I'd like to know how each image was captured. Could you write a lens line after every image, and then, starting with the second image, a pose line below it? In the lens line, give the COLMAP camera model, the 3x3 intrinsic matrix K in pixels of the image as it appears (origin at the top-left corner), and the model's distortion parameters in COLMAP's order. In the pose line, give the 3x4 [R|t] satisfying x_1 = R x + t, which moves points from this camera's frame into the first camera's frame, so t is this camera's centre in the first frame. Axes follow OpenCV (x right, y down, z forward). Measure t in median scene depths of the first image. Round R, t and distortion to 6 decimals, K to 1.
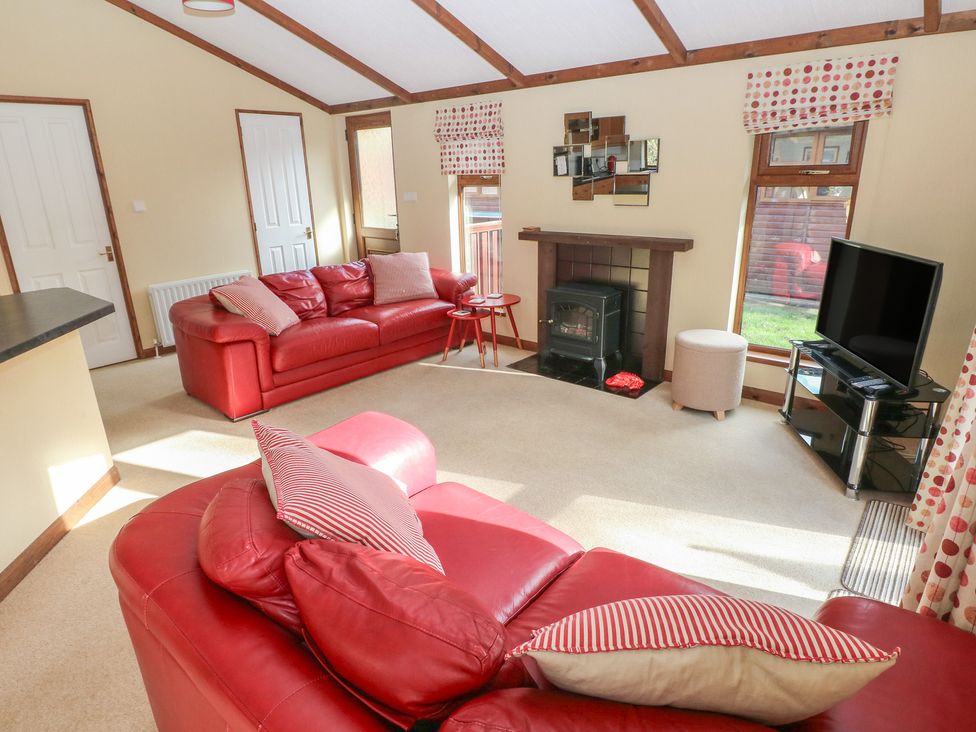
lens RADIAL K [[563.7, 0, 487.0], [0, 563.7, 356.8], [0, 0, 1]] dist [0.001740, -0.015923]
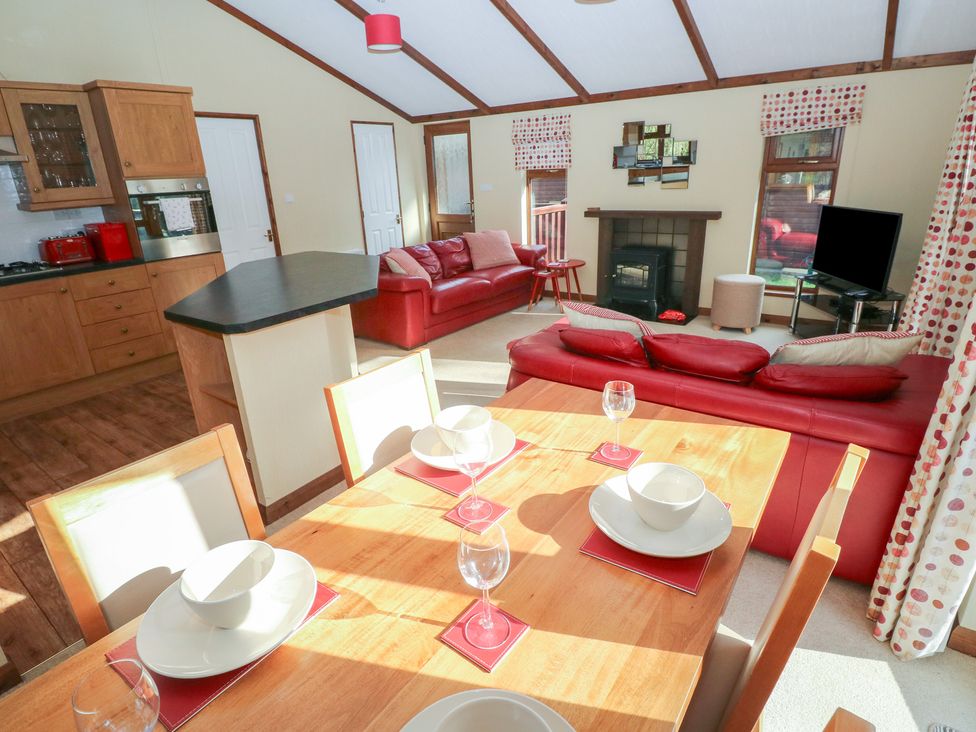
lens RADIAL K [[523.4, 0, 487.9], [0, 523.4, 356.9], [0, 0, 1]] dist [0.002016, -0.016964]
pose [[0.997180, -0.040473, 0.063203, -0.280009], [0.038965, 0.998930, 0.024910, 0.089997], [-0.064144, -0.022377, 0.997690, -0.250851]]
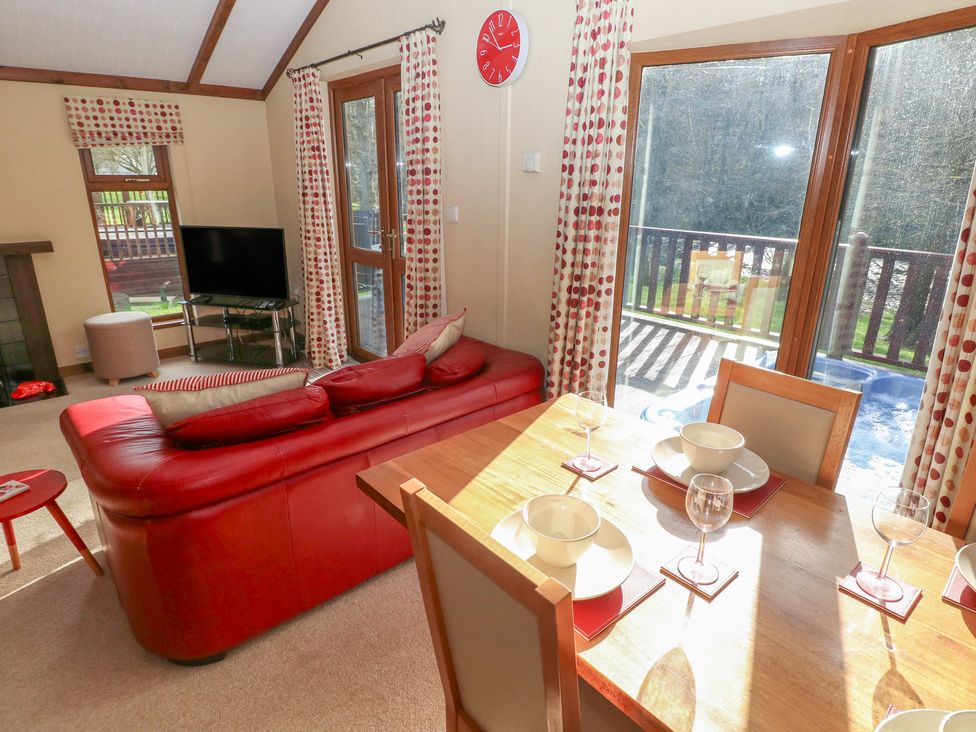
lens RADIAL K [[539.9, 0, 487.0], [0, 539.9, 356.9], [0, 0, 1]] dist [-0.002275, -0.014003]
pose [[0.144592, -0.287638, 0.946761, -0.484901], [0.295128, 0.925802, 0.236198, 0.003652], [-0.944454, 0.245263, 0.218754, 0.028035]]
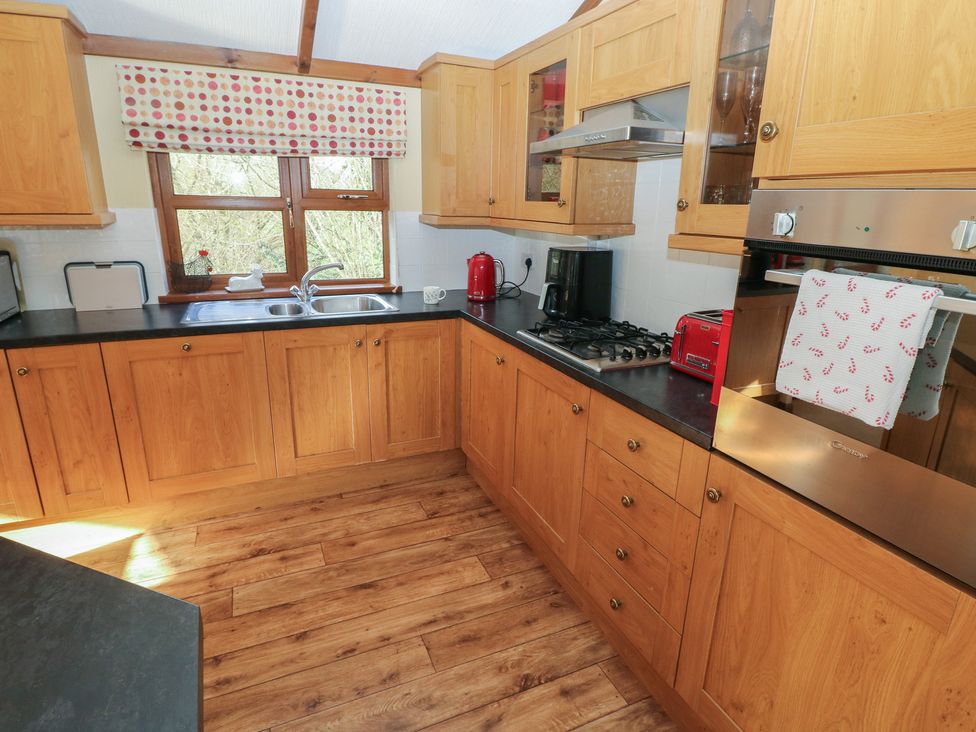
lens RADIAL K [[534.7, 0, 485.3], [0, 534.7, 358.5], [0, 0, 1]] dist [0.001968, -0.015139]
pose [[-0.437375, 0.266694, -0.858823, -0.526269], [-0.288912, 0.862713, 0.415037, -0.214377], [0.851606, 0.429651, -0.300278, 0.690882]]
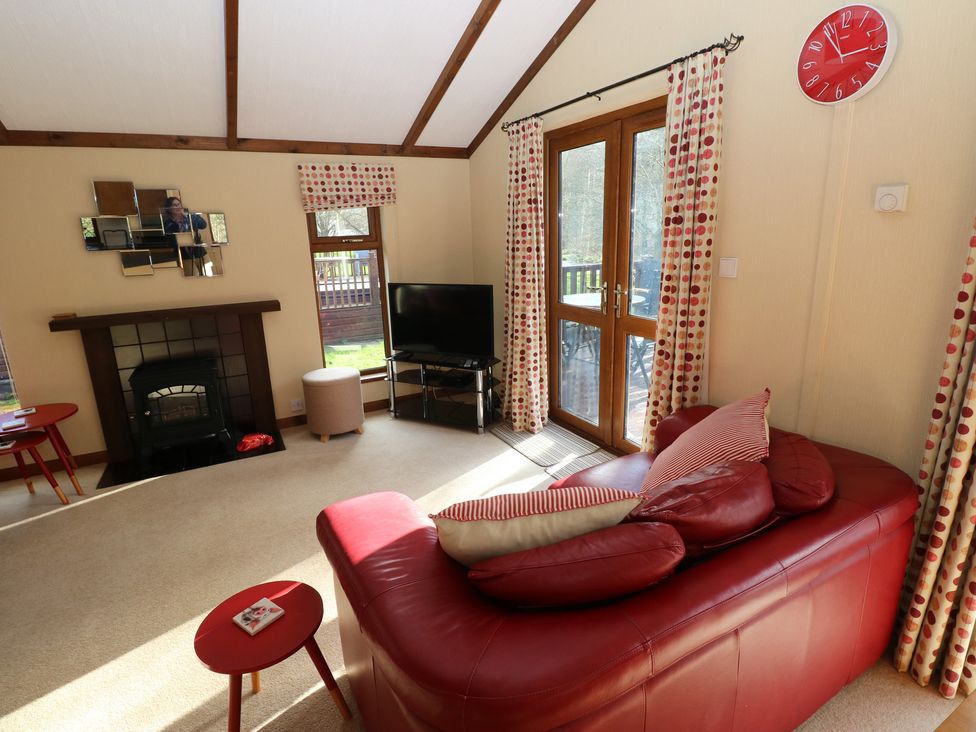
lens RADIAL K [[504.1, 0, 484.4], [0, 504.1, 357.5], [0, 0, 1]] dist [-0.001248, -0.015796]
pose [[0.371072, -0.215699, 0.903205, -0.373164], [0.311402, 0.945232, 0.097800, -0.058418], [-0.874834, 0.244969, 0.417918, 0.204253]]
